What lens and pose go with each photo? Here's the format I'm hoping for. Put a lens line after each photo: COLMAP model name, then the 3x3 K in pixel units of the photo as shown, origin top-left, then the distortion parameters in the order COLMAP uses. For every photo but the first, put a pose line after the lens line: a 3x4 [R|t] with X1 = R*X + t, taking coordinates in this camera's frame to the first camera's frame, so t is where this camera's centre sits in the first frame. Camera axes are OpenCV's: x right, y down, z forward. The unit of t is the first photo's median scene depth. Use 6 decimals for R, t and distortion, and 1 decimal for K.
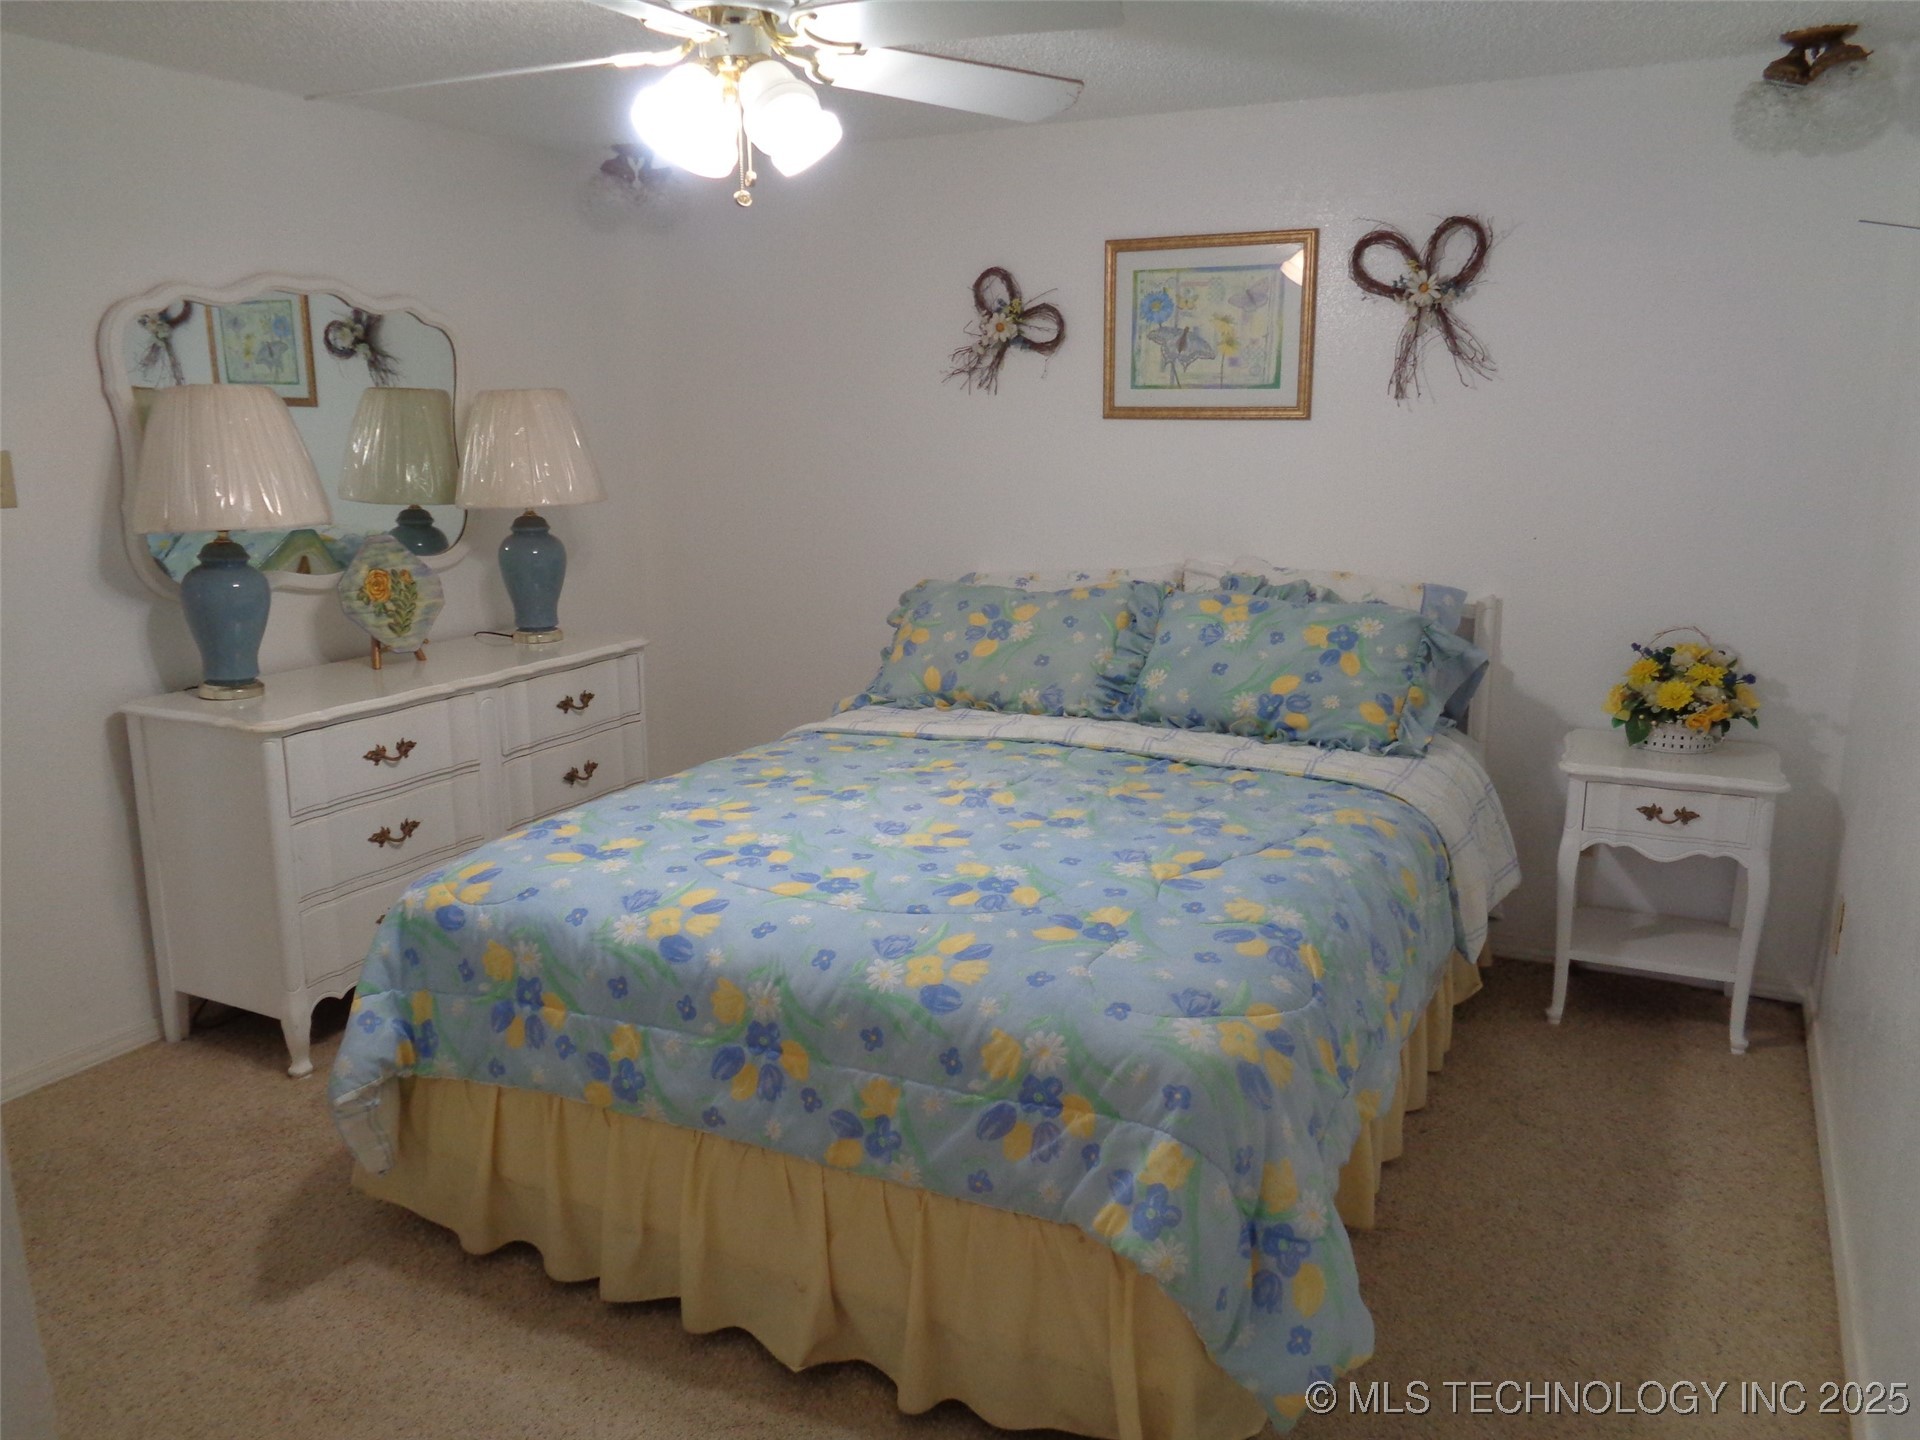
lens RADIAL K [[1438.4, 0, 966.4], [0, 1438.4, 715.3], [0, 0, 1]] dist [-0.000055, 0.002516]
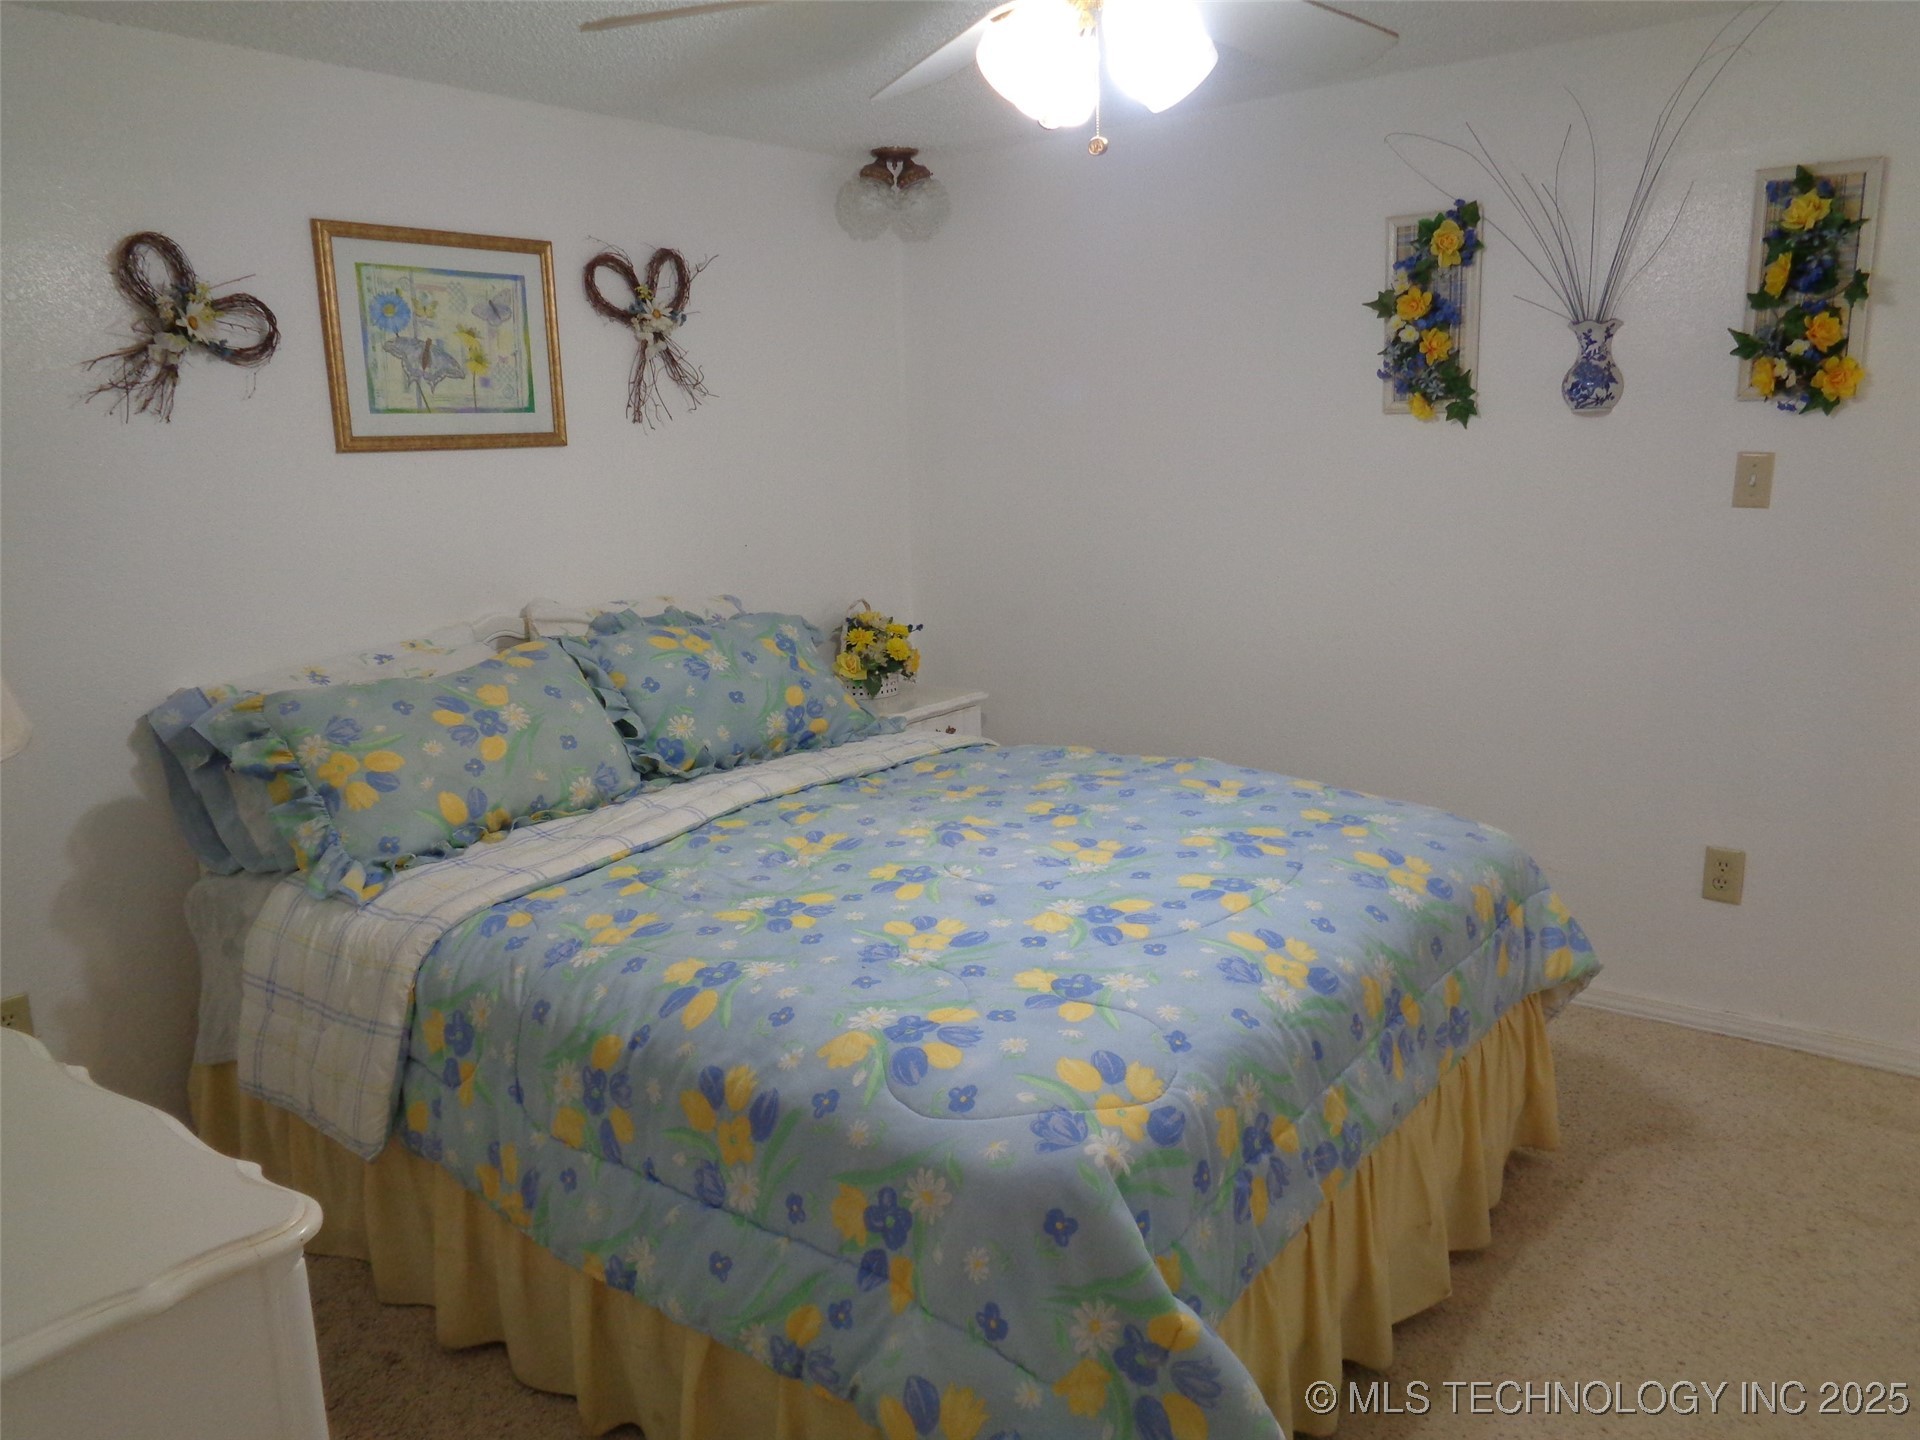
lens RADIAL K [[1438.4, 0, 962.3], [0, 1438.4, 715.0], [0, 0, 1]] dist [-0.000055, 0.002516]
pose [[0.192346, -0.188605, 0.963032, -0.641067], [0.244269, 0.959671, 0.139158, -0.105208], [-0.950440, 0.208472, 0.230659, 0.577130]]
